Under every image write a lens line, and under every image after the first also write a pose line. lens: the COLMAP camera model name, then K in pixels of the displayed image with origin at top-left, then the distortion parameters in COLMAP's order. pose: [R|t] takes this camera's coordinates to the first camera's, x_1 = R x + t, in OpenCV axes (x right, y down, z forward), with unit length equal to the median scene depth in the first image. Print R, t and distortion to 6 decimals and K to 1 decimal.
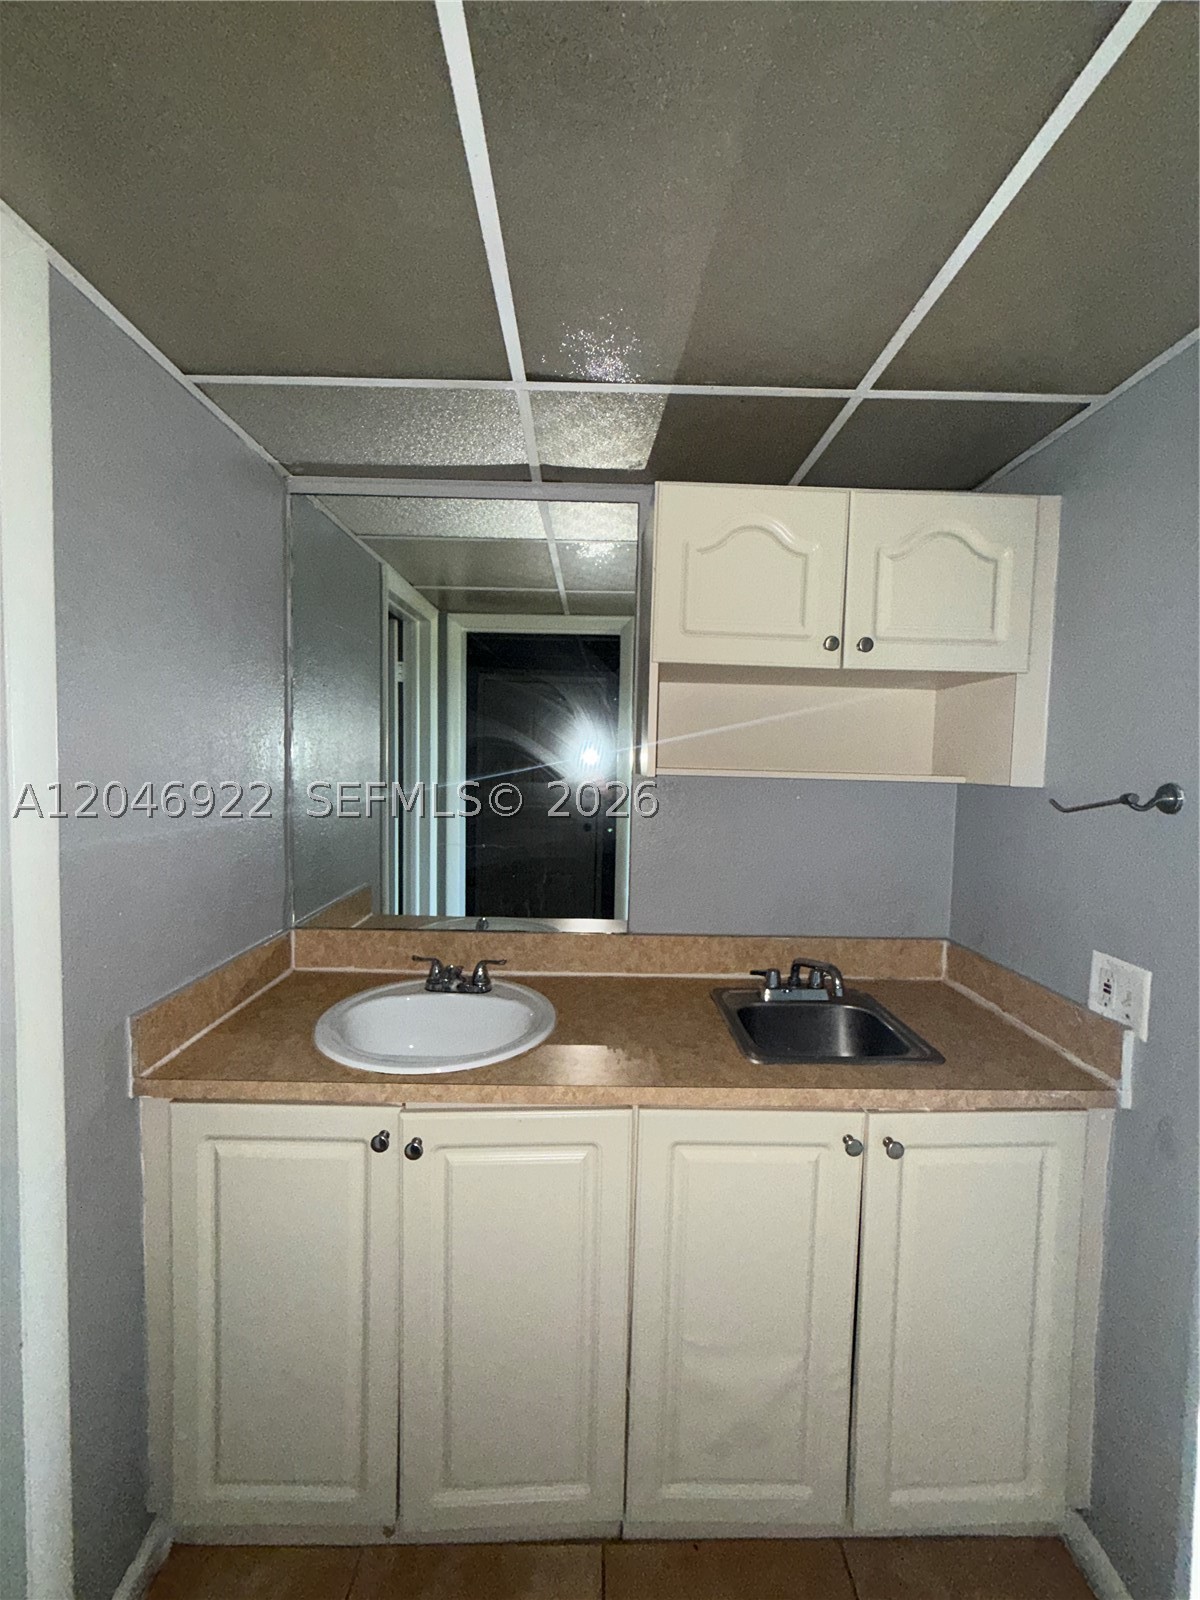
lens RADIAL K [[640.2, 0, 600.3], [0, 640.2, 794.0], [0, 0, 1]] dist [-0.003699, 0.000646]
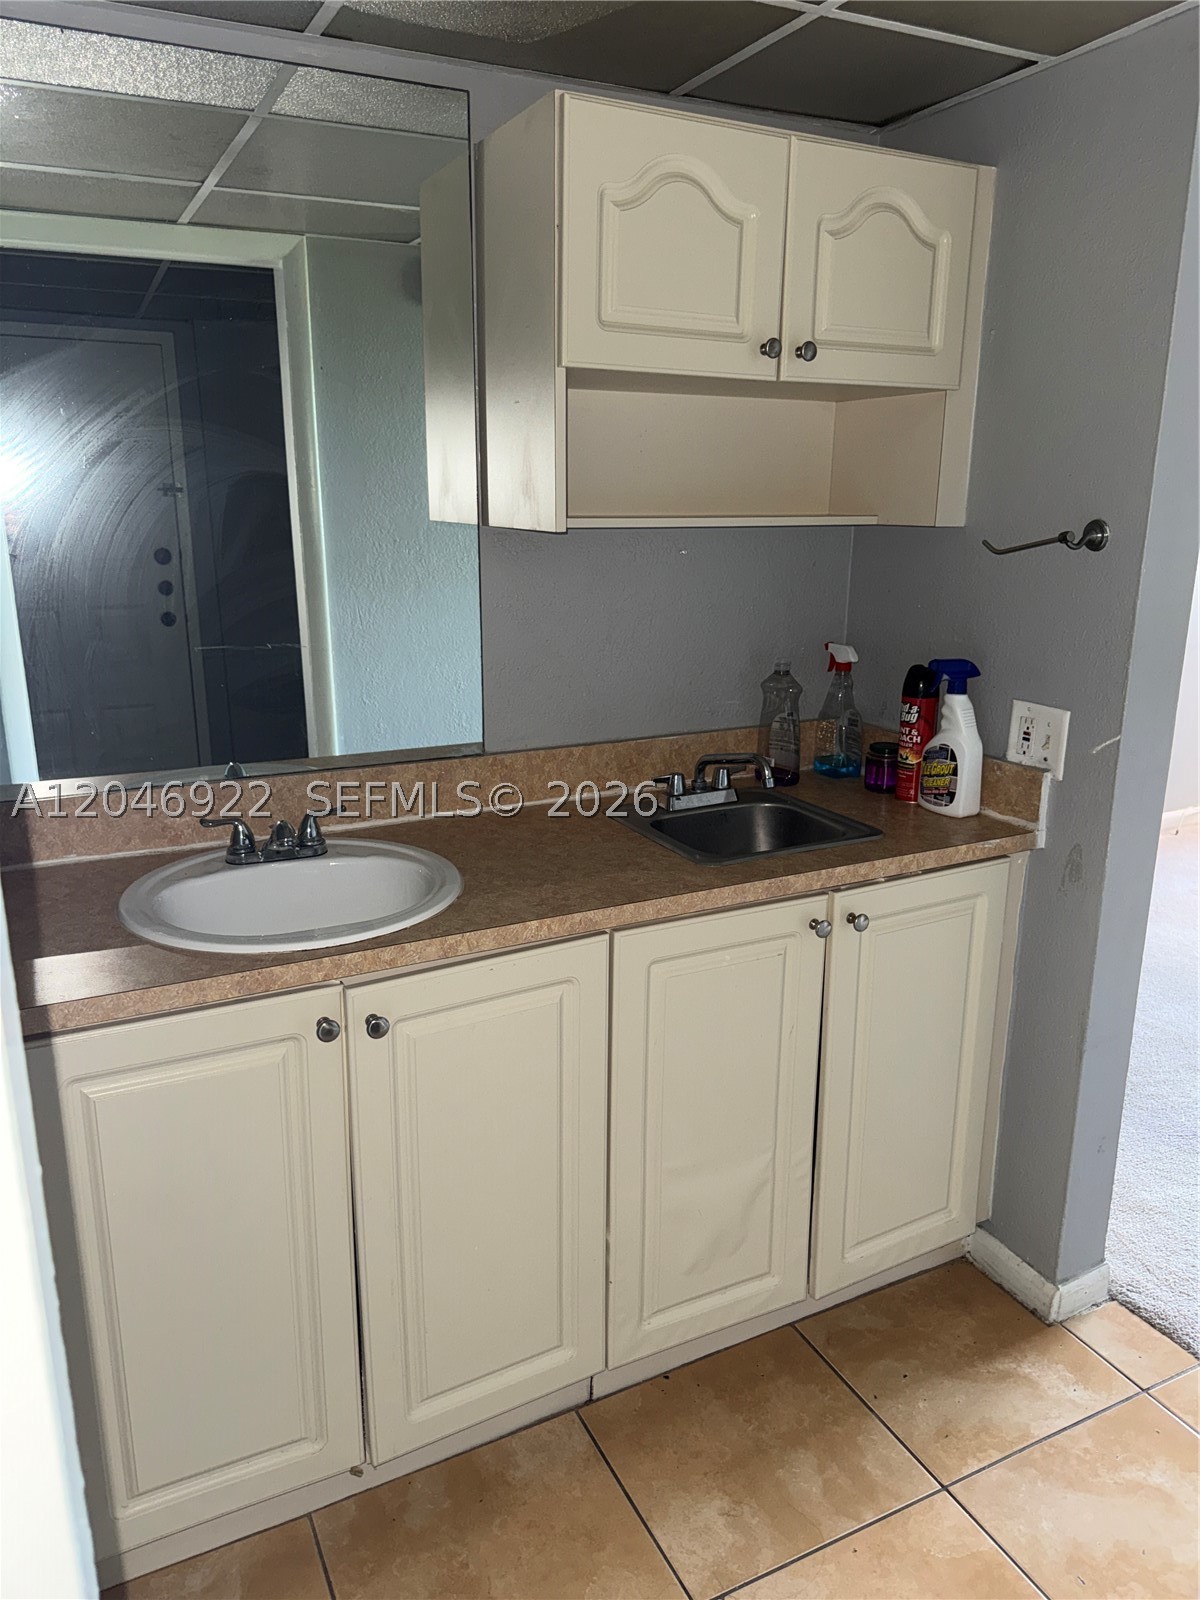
lens RADIAL K [[1125.8, 0, 591.3], [0, 1125.8, 802.1], [0, 0, 1]] dist [0.029149, -0.041845]
pose [[0.902439, -0.131600, 0.410227, -0.534019], [0.039548, 0.973488, 0.225292, -0.014442], [-0.428999, -0.187089, 0.883718, -0.264887]]
